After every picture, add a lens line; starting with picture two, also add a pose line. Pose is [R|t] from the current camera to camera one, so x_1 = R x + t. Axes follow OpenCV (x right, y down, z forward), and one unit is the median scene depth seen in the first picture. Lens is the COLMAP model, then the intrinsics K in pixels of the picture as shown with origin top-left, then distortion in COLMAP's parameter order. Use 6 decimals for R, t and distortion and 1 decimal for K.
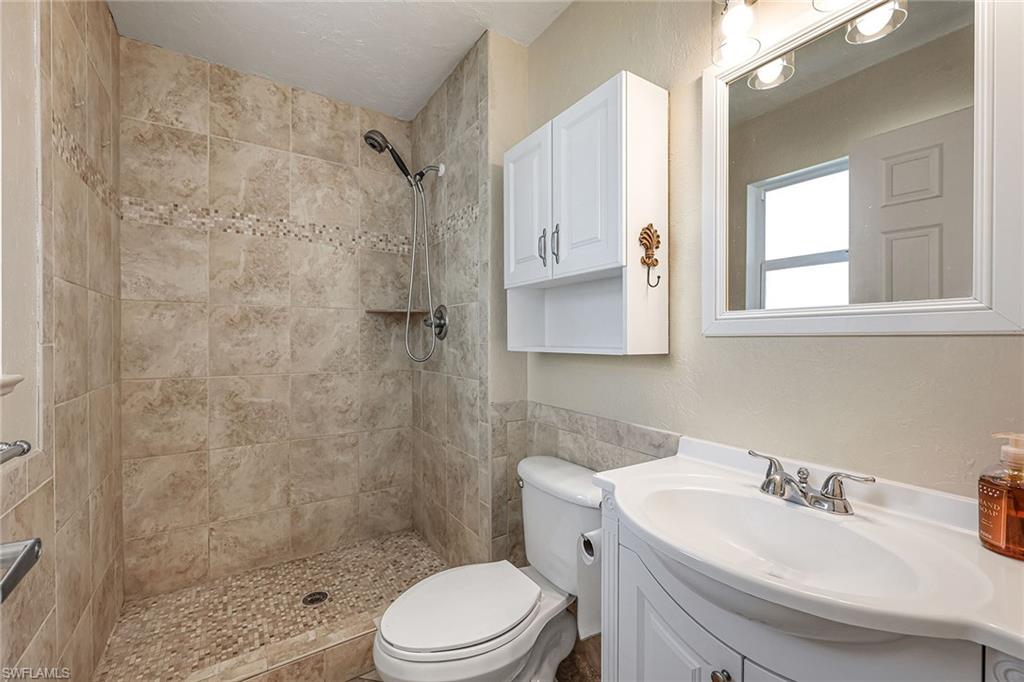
lens RADIAL K [[426.5, 0, 516.2], [0, 426.5, 339.9], [0, 0, 1]] dist [-0.002818, 0.000316]
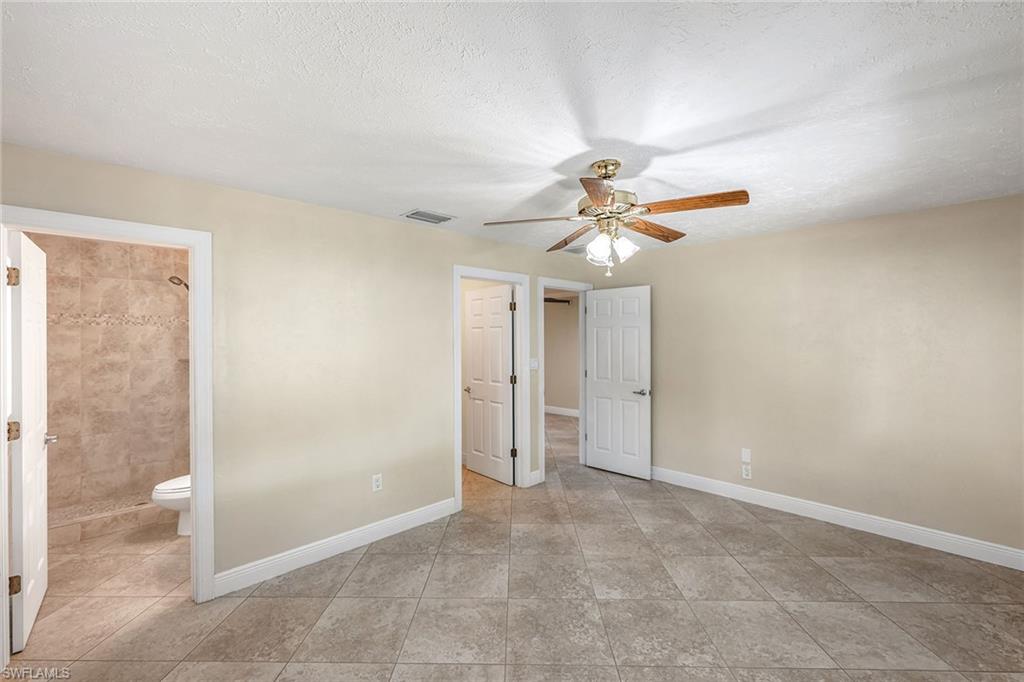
lens RADIAL K [[426.5, 0, 507.3], [0, 426.5, 340.3], [0, 0, 1]] dist [-0.002818, 0.000316]
pose [[0.983489, -0.007151, 0.180829, 0.806312], [0.007724, 0.999967, -0.002465, -0.154594], [-0.180805, 0.003821, 0.983511, -1.206317]]
